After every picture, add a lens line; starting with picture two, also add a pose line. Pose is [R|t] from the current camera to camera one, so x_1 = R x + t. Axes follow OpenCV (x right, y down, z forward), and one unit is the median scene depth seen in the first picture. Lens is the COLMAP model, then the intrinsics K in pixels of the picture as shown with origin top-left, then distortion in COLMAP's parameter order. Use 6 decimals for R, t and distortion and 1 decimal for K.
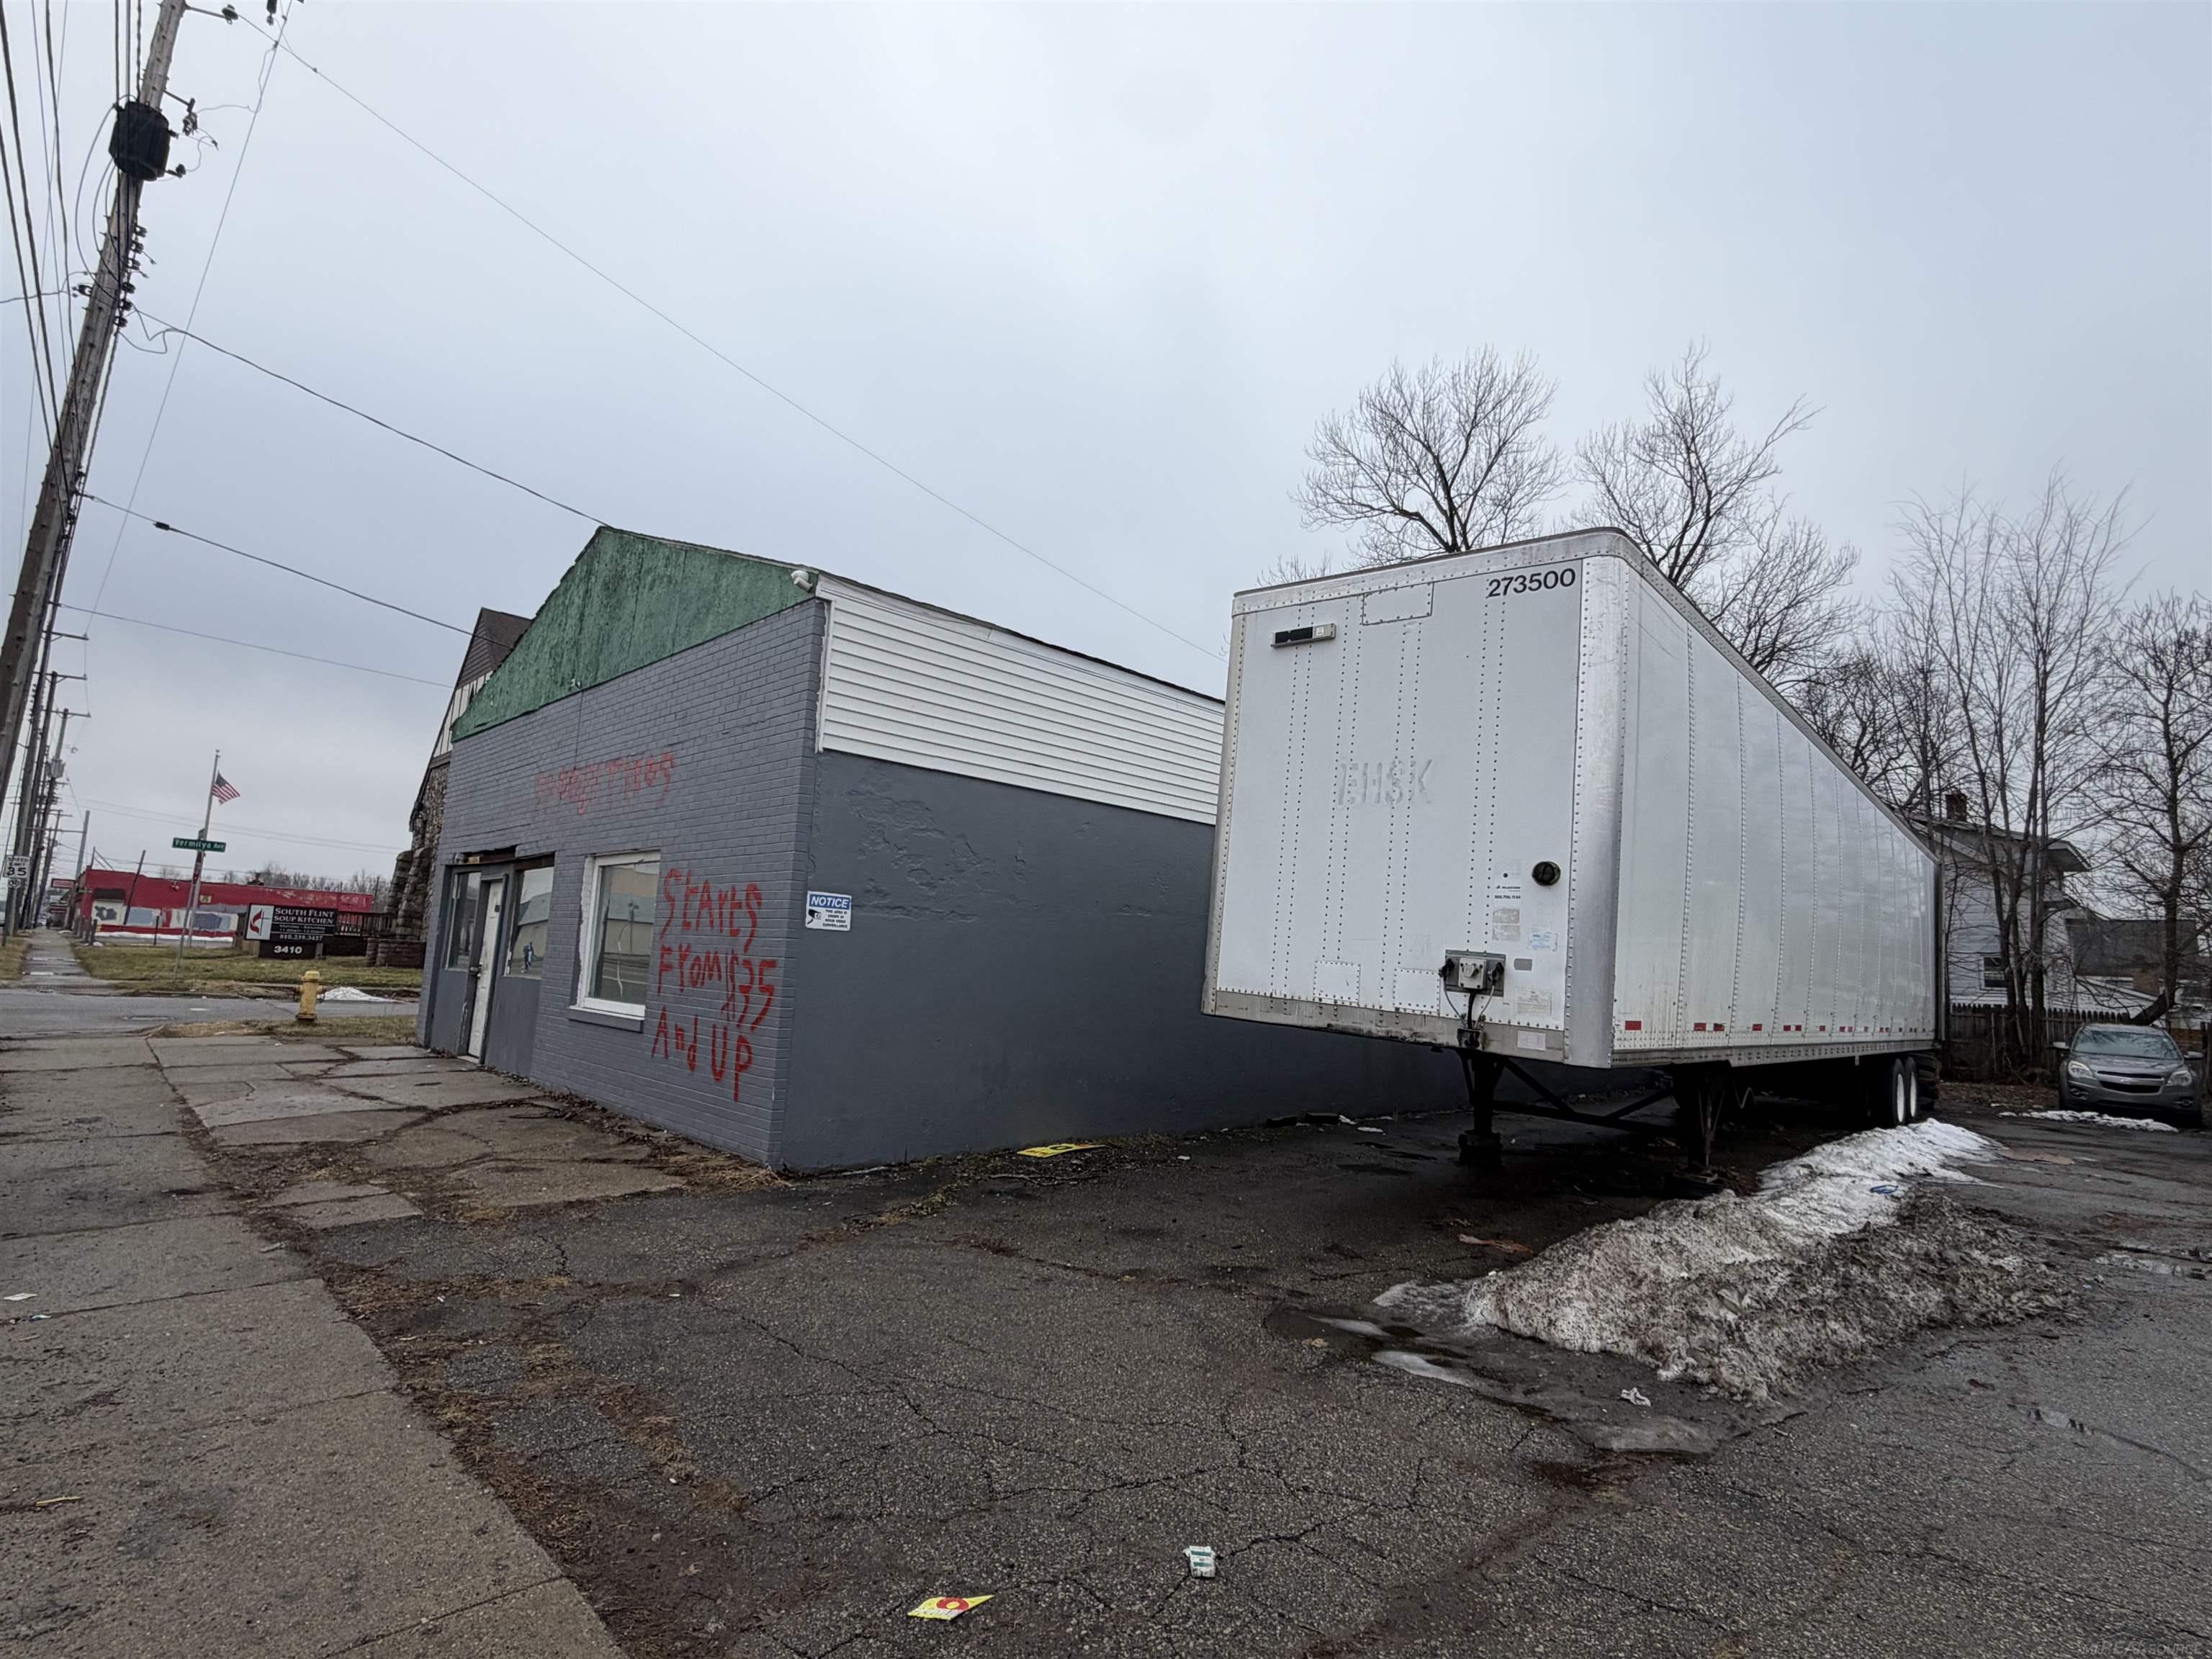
lens RADIAL K [[1099.9, 0, 1103.2], [0, 1099.9, 832.2], [0, 0, 1]] dist [-0.003147, -0.000378]
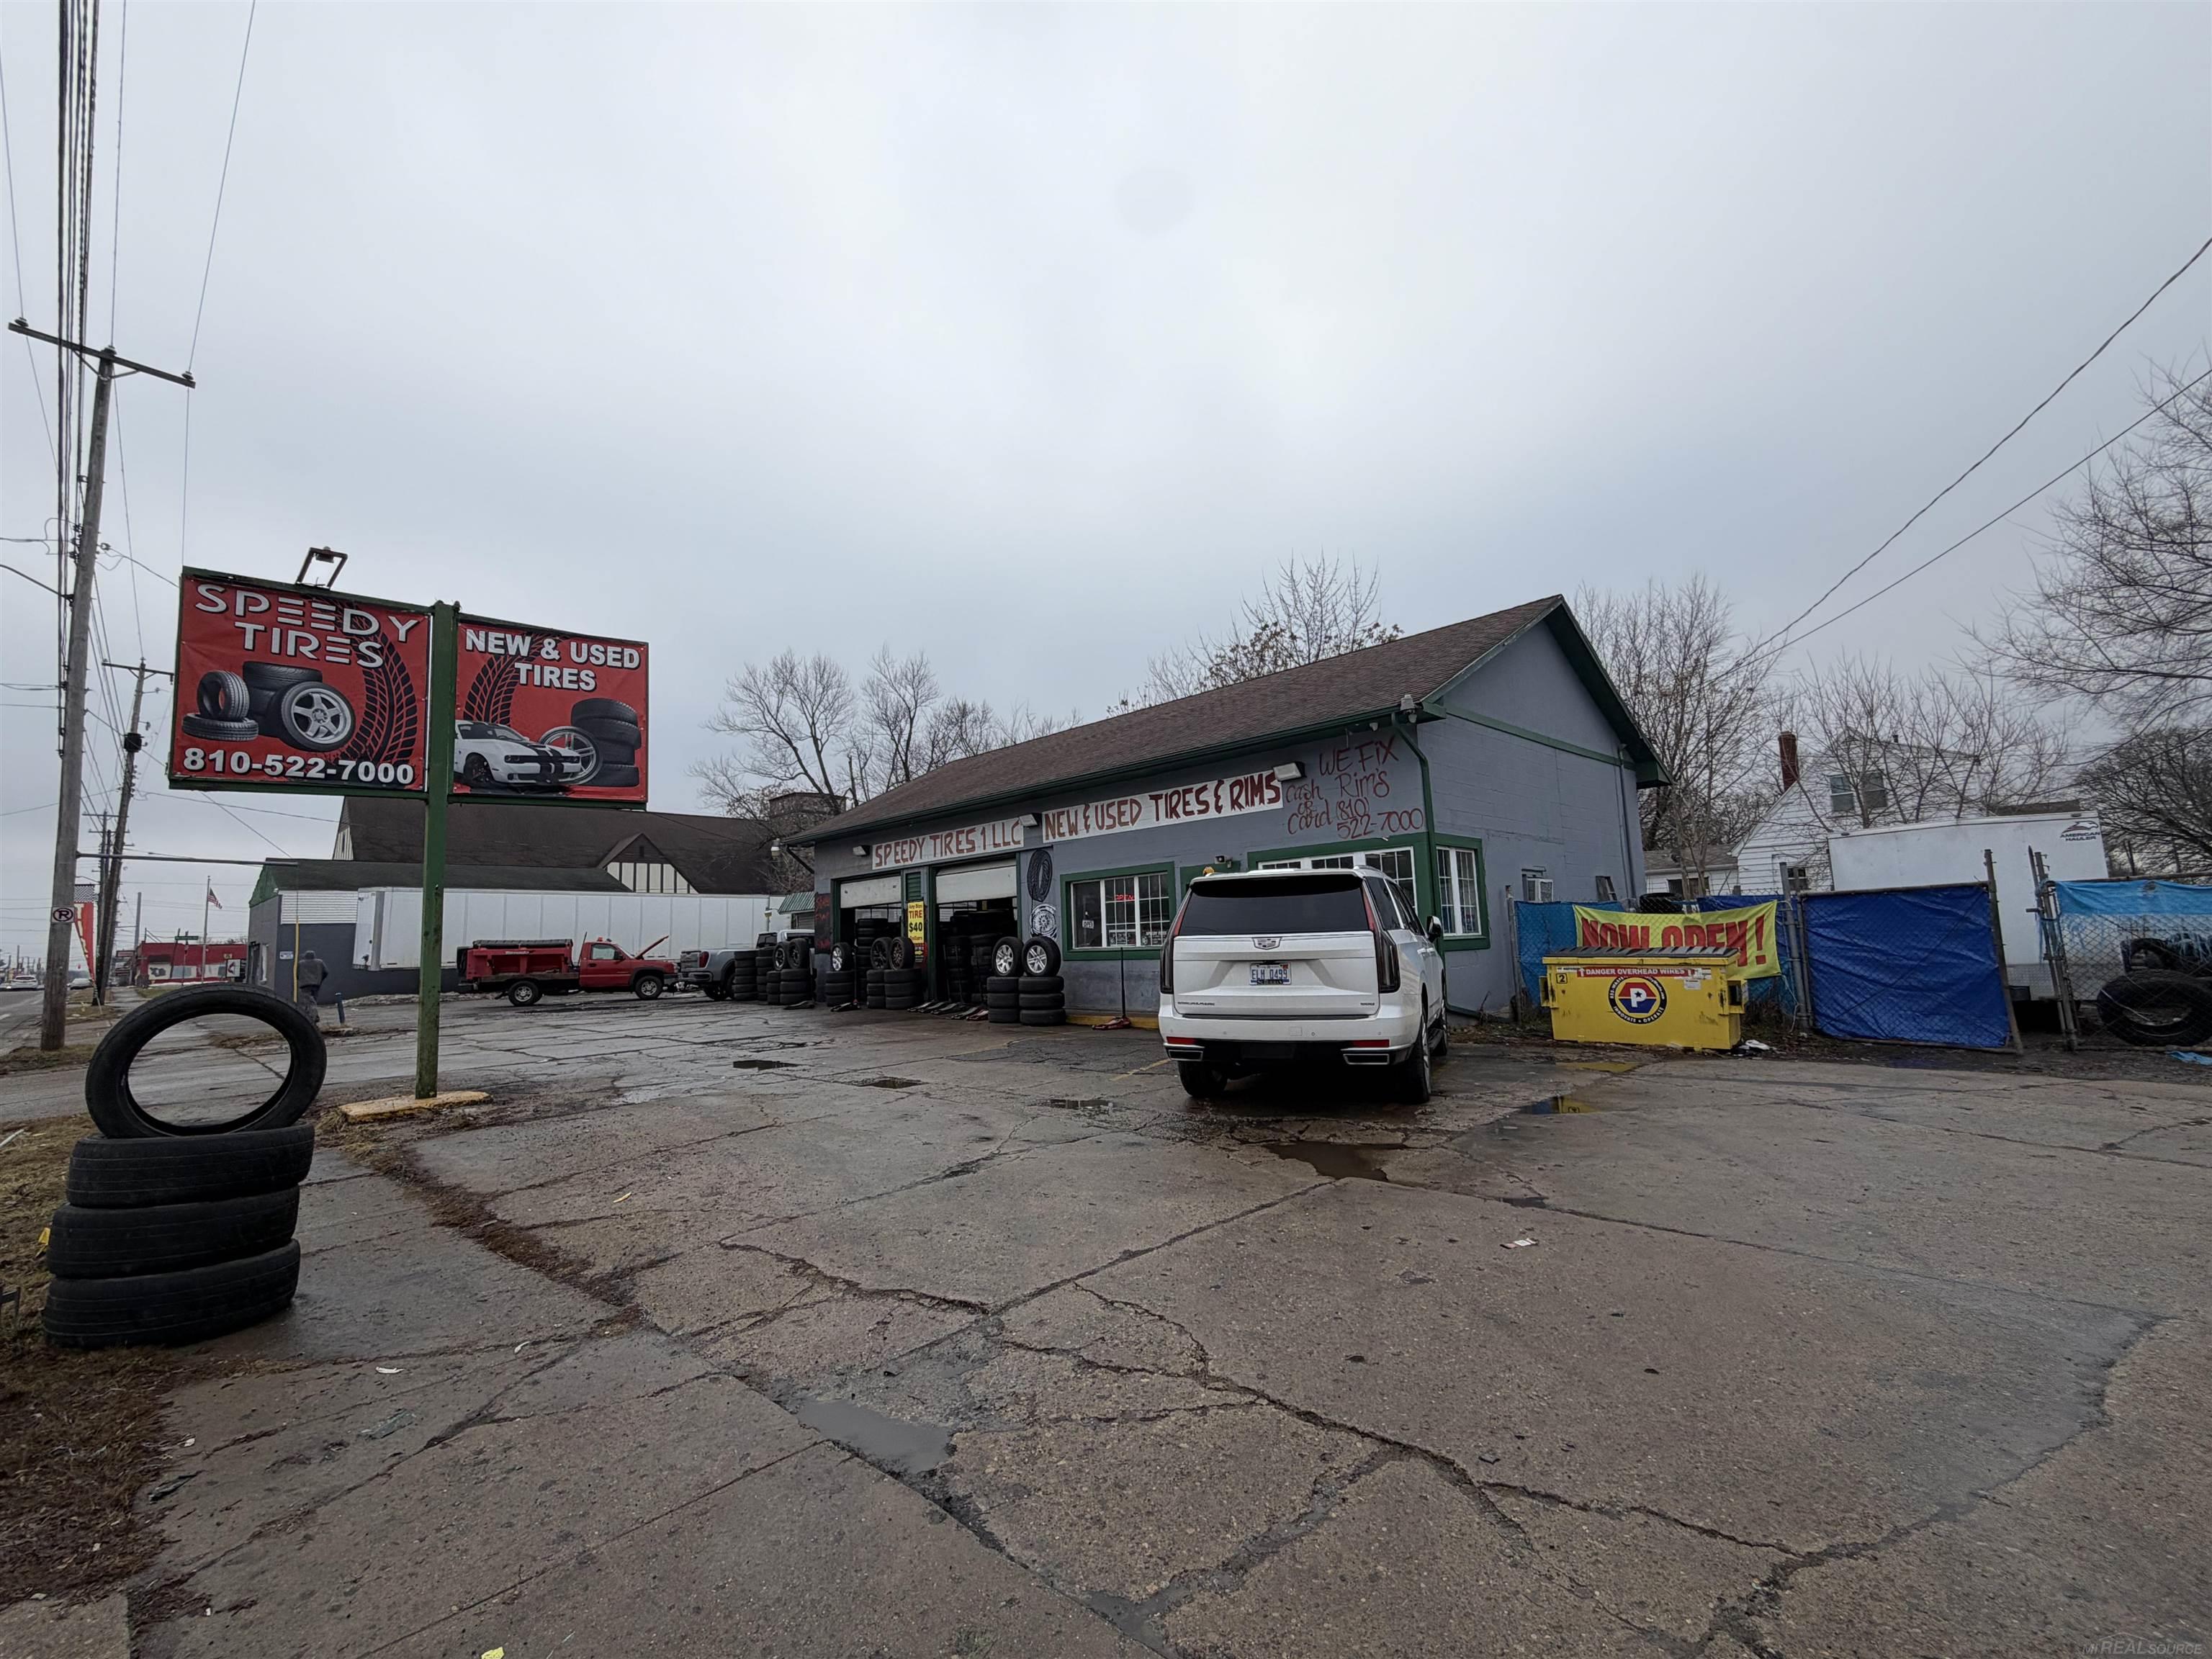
lens RADIAL K [[975.4, 0, 1105.1], [0, 975.4, 831.7], [0, 0, 1]] dist [0.003779, 0.000299]
pose [[0.996095, -0.082663, 0.030997, 0.350246], [0.082357, 0.996542, 0.011003, -0.024293], [-0.031799, -0.008407, 0.999459, -0.372013]]
